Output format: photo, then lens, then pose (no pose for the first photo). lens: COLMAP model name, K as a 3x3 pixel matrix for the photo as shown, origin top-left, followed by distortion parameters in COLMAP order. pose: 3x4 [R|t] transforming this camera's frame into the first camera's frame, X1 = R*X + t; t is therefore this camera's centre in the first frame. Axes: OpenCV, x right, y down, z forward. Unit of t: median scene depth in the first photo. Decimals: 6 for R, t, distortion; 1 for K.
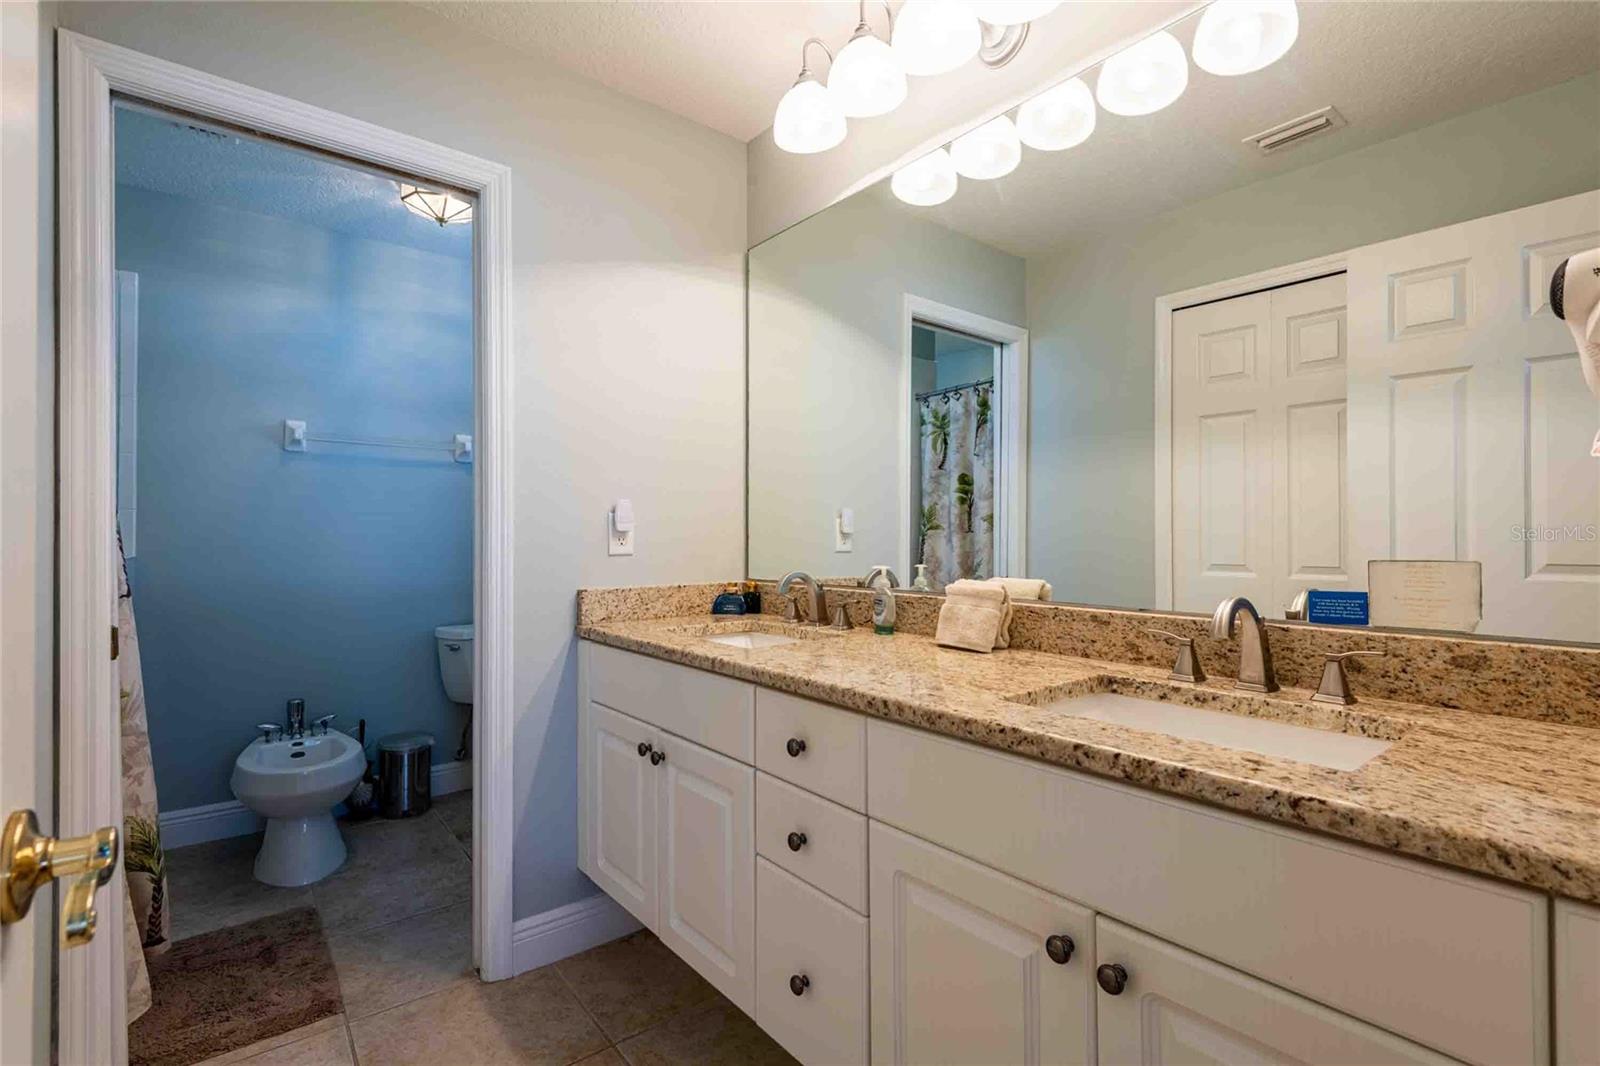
lens RADIAL K [[739.5, 0, 806.8], [0, 739.5, 535.3], [0, 0, 1]] dist [0.028607, -0.015526]
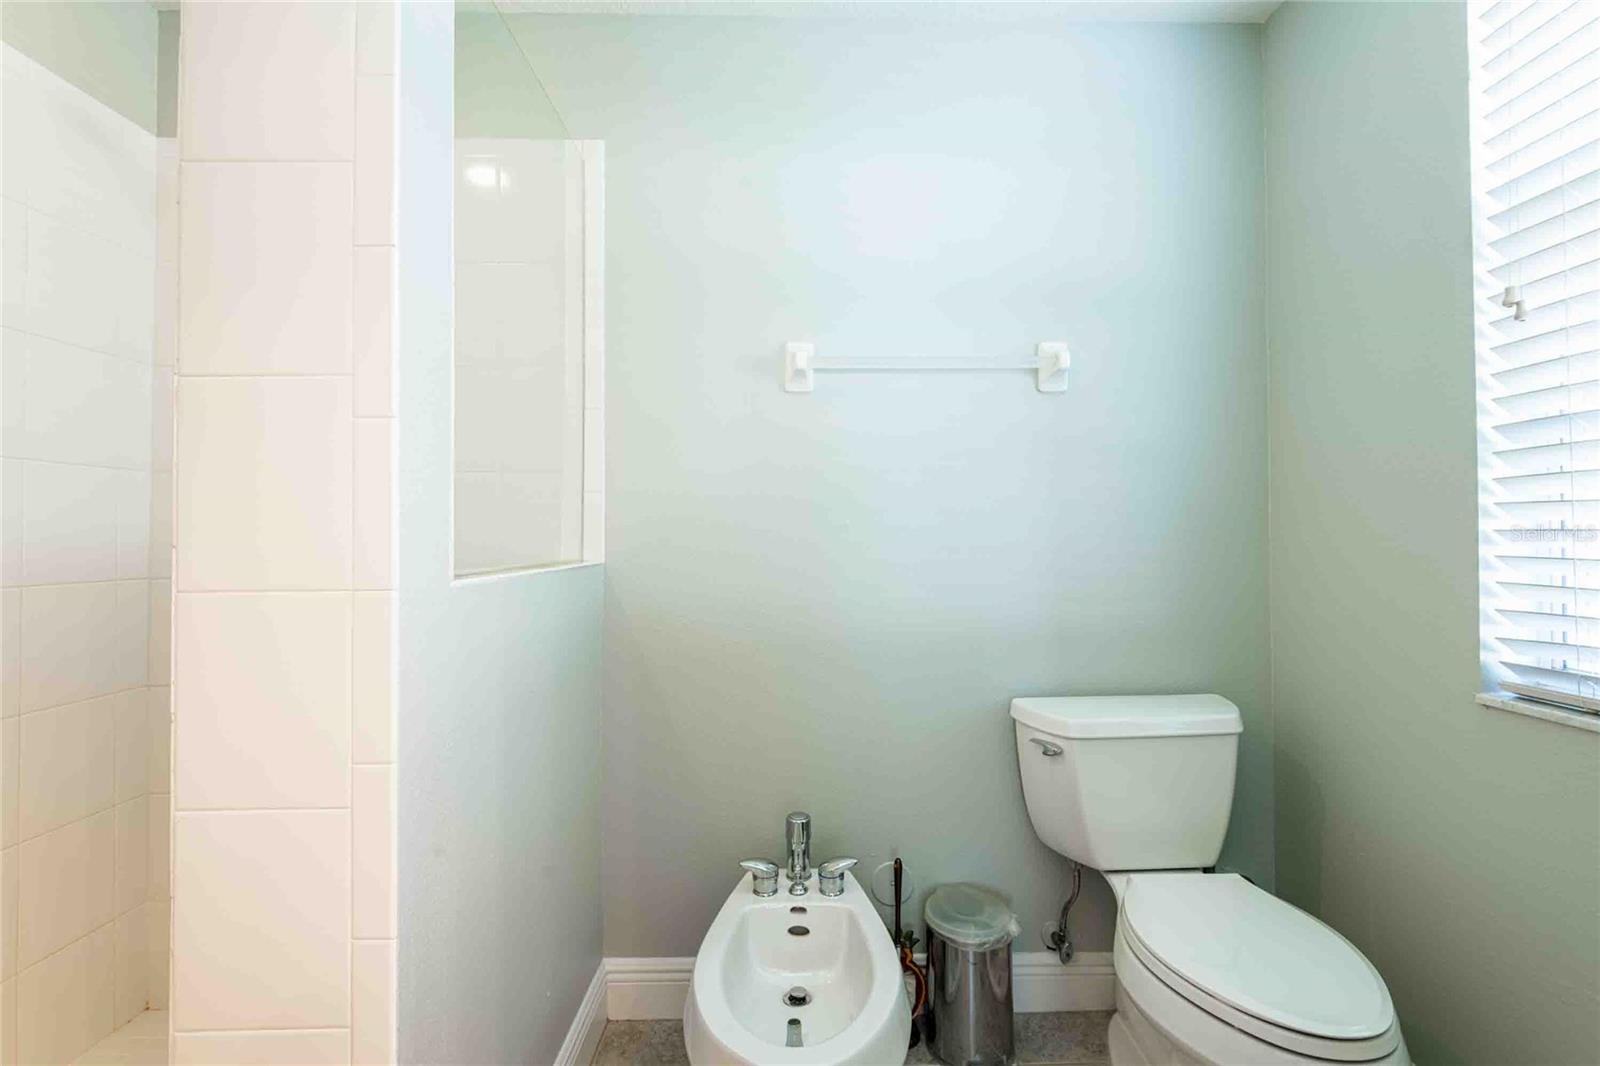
lens RADIAL K [[739.5, 0, 799.1], [0, 739.5, 530.2], [0, 0, 1]] dist [0.028607, -0.015526]
pose [[0.797102, -0.002468, -0.603839, -0.319884], [0.006314, 0.999971, 0.004248, -0.002086], [0.603811, -0.007199, 0.797095, 0.518334]]
